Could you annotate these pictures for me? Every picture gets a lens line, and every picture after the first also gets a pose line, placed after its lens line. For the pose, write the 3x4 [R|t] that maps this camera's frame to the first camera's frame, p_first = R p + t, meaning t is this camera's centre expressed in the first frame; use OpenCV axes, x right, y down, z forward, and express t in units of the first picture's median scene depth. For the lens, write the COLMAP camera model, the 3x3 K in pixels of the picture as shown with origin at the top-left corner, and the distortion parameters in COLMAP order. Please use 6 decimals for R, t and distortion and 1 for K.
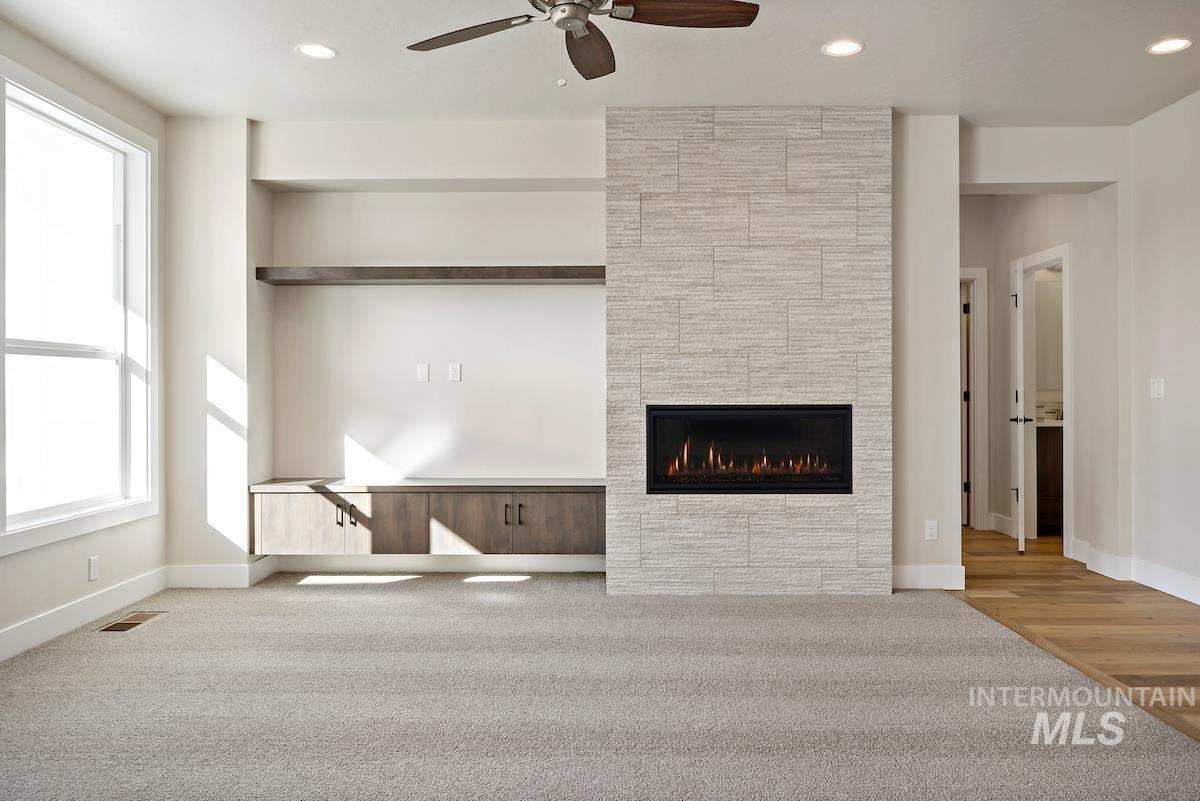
lens RADIAL K [[899.2, 0, 600.0], [0, 899.2, 394.9], [0, 0, 1]] dist [-0.001788, 0.001523]
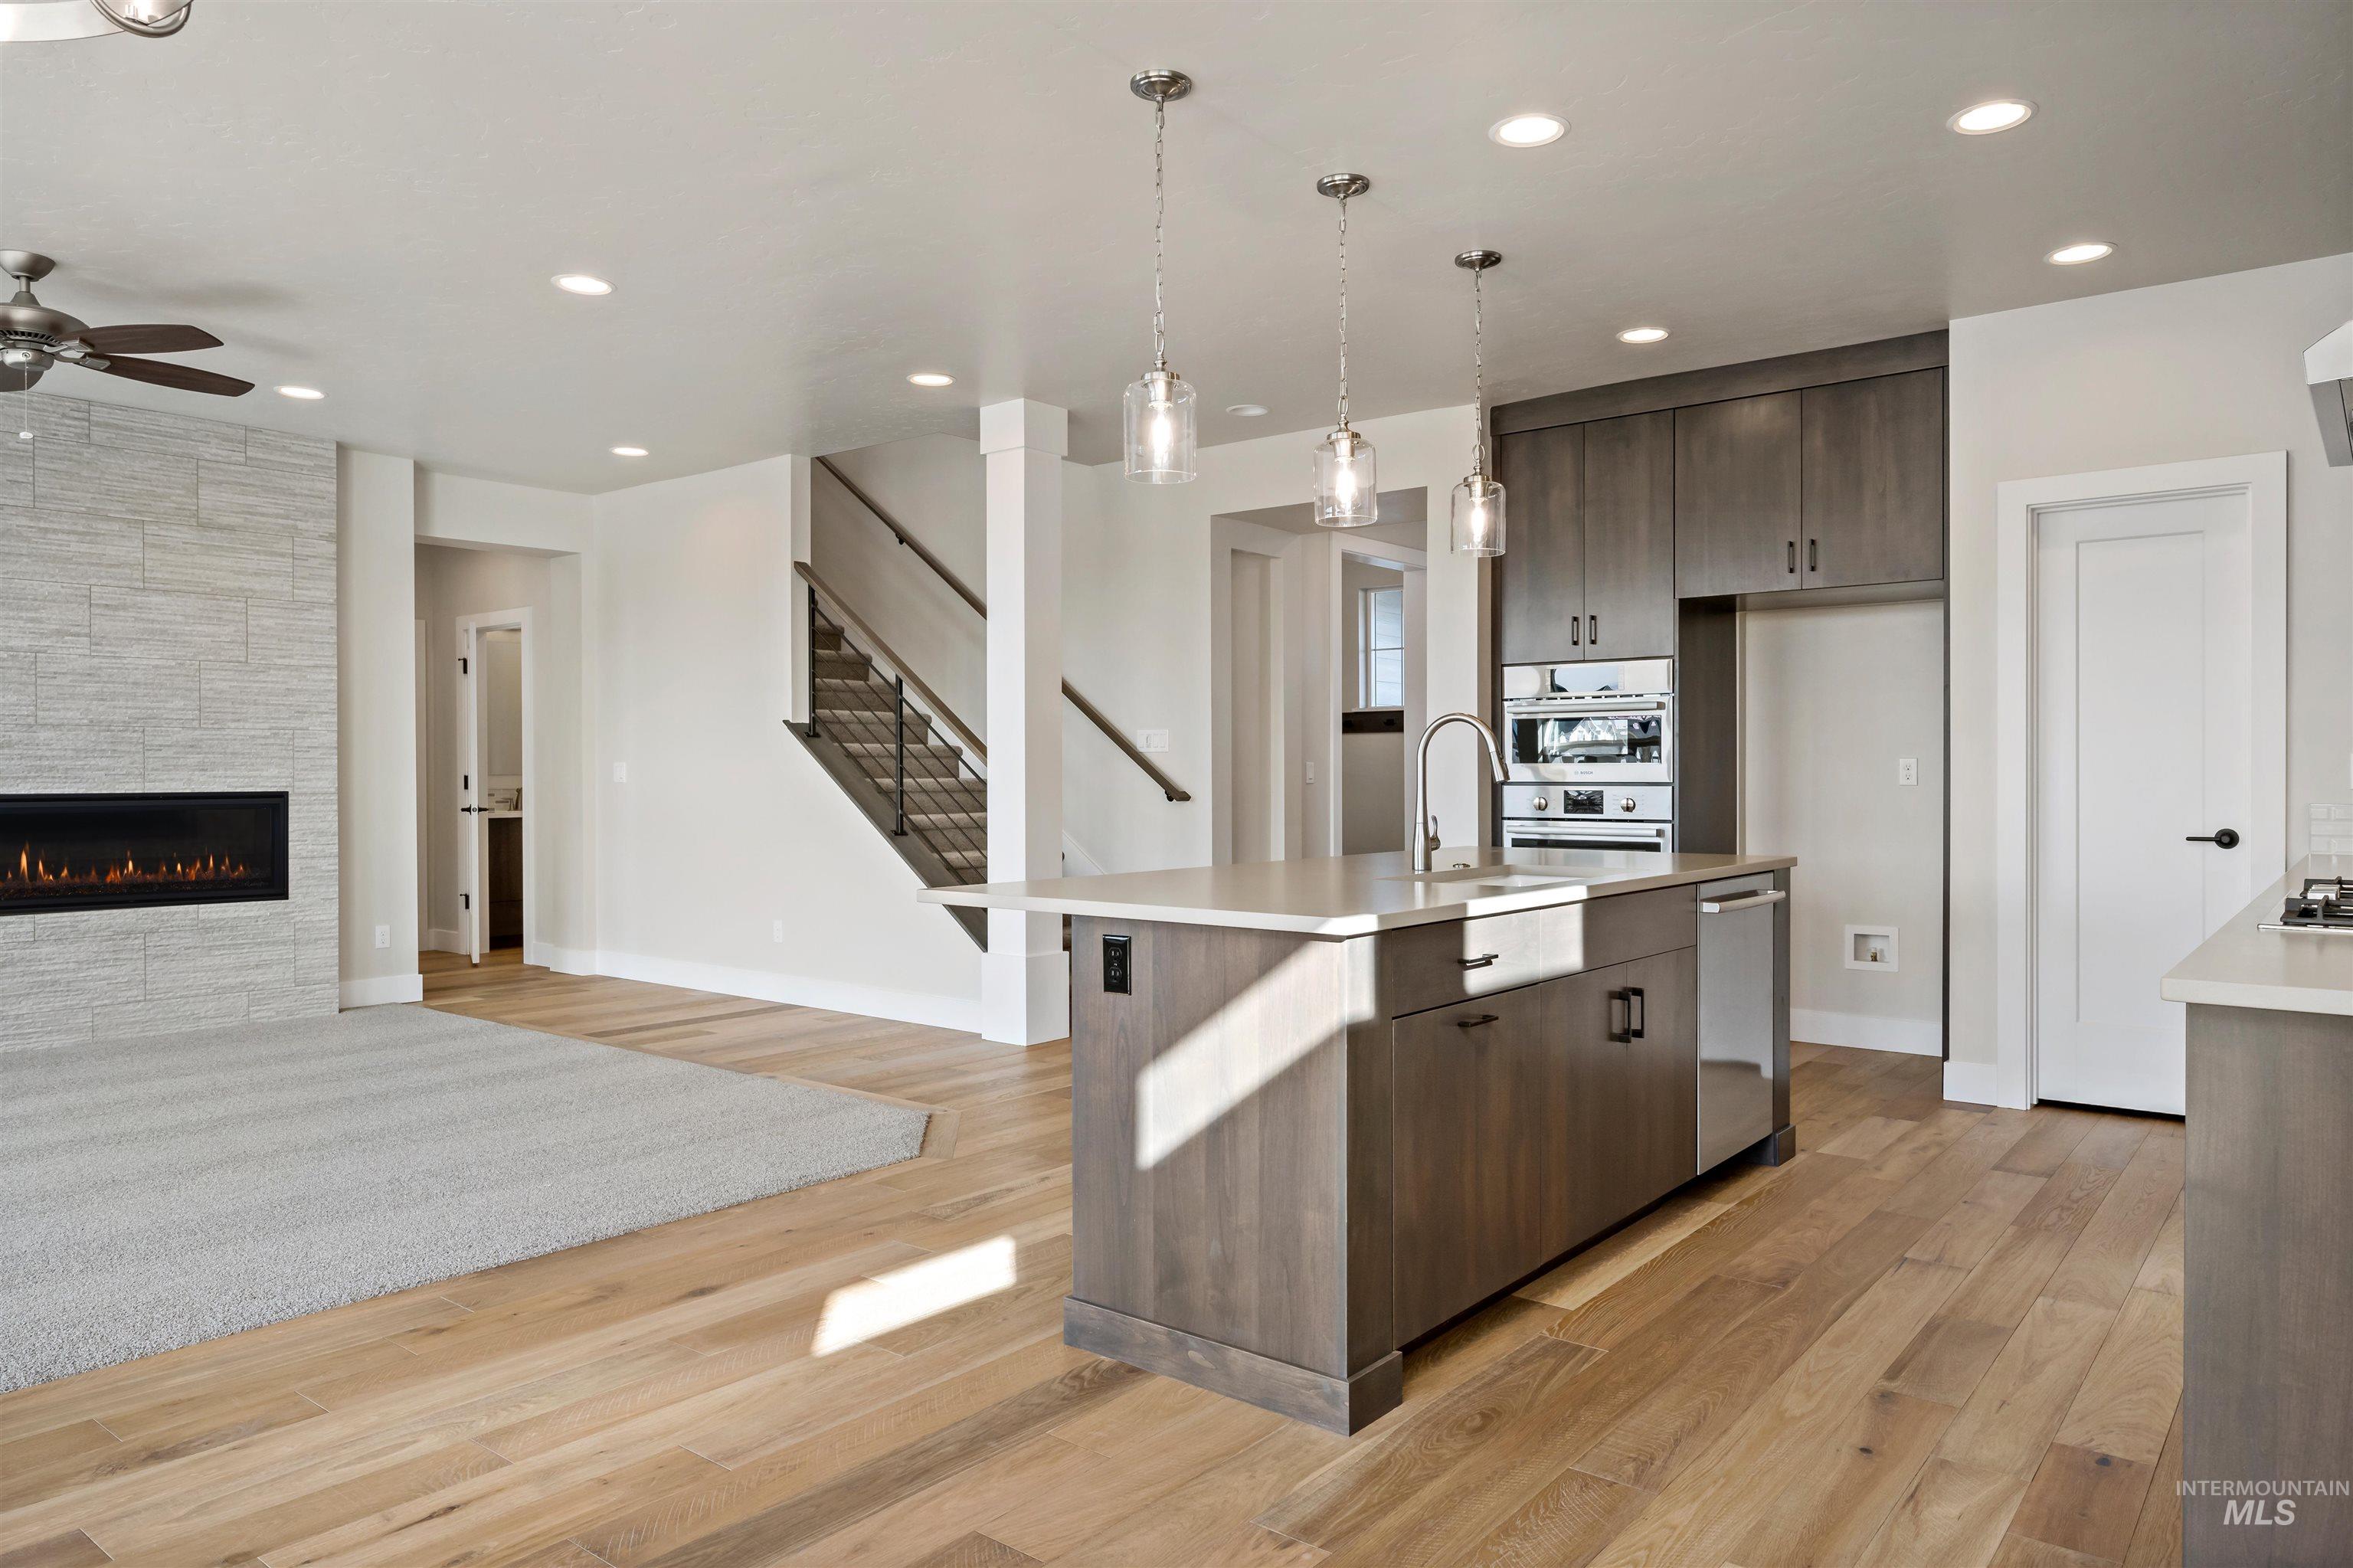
lens RADIAL K [[1517.0, 0, 1176.1], [0, 1517.0, 780.0], [0, 0, 1]] dist [-0.001239, -0.000035]
pose [[0.617812, -0.001518, 0.786325, -0.313889], [0.002948, 0.999996, -0.000385, 0.003016], [-0.786321, 0.002556, 0.617813, -0.511976]]
